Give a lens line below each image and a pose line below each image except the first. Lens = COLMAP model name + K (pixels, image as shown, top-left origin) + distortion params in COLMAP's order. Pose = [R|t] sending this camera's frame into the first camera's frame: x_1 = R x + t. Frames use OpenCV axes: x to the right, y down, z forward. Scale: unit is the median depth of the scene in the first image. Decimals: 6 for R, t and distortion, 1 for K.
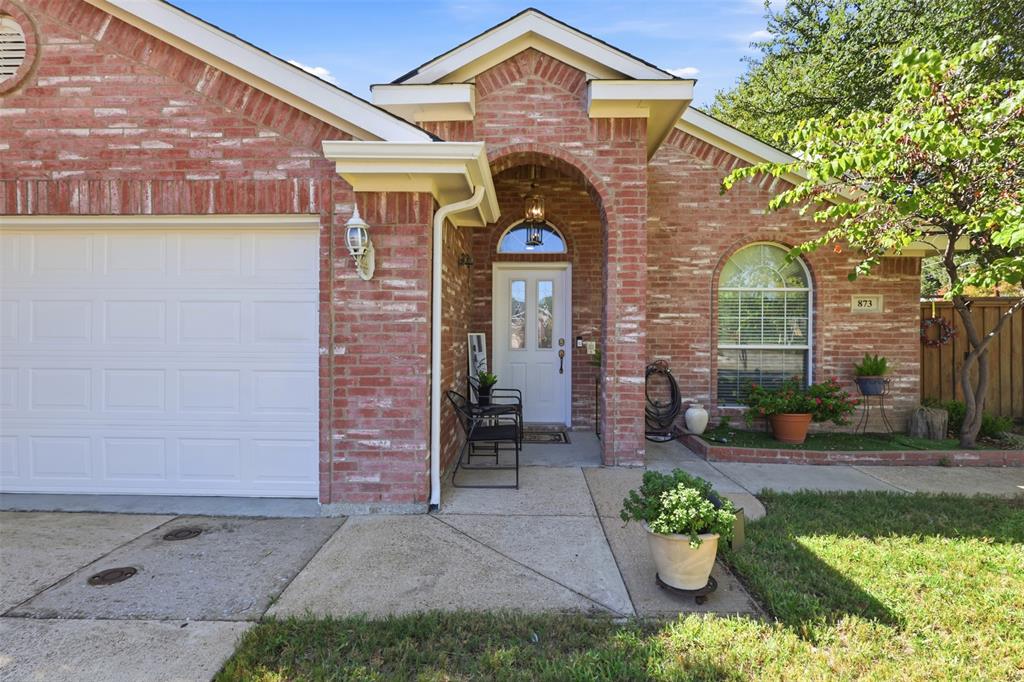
lens RADIAL K [[477.5, 0, 512.2], [0, 477.5, 335.9], [0, 0, 1]] dist [0.000262, 0.001170]
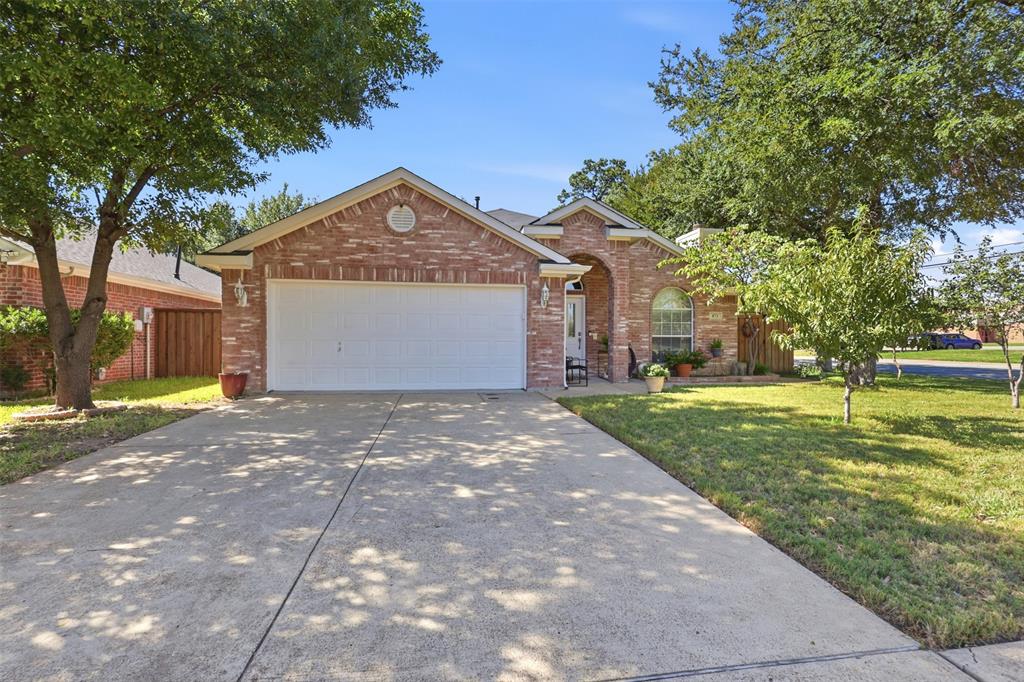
lens RADIAL K [[477.5, 0, 513.0], [0, 477.5, 339.4], [0, 0, 1]] dist [0.000262, 0.001170]
pose [[0.984785, -0.000611, 0.173774, -0.950406], [0.000831, 0.999999, -0.001193, 0.070158], [-0.173773, 0.001319, 0.984785, -1.706657]]
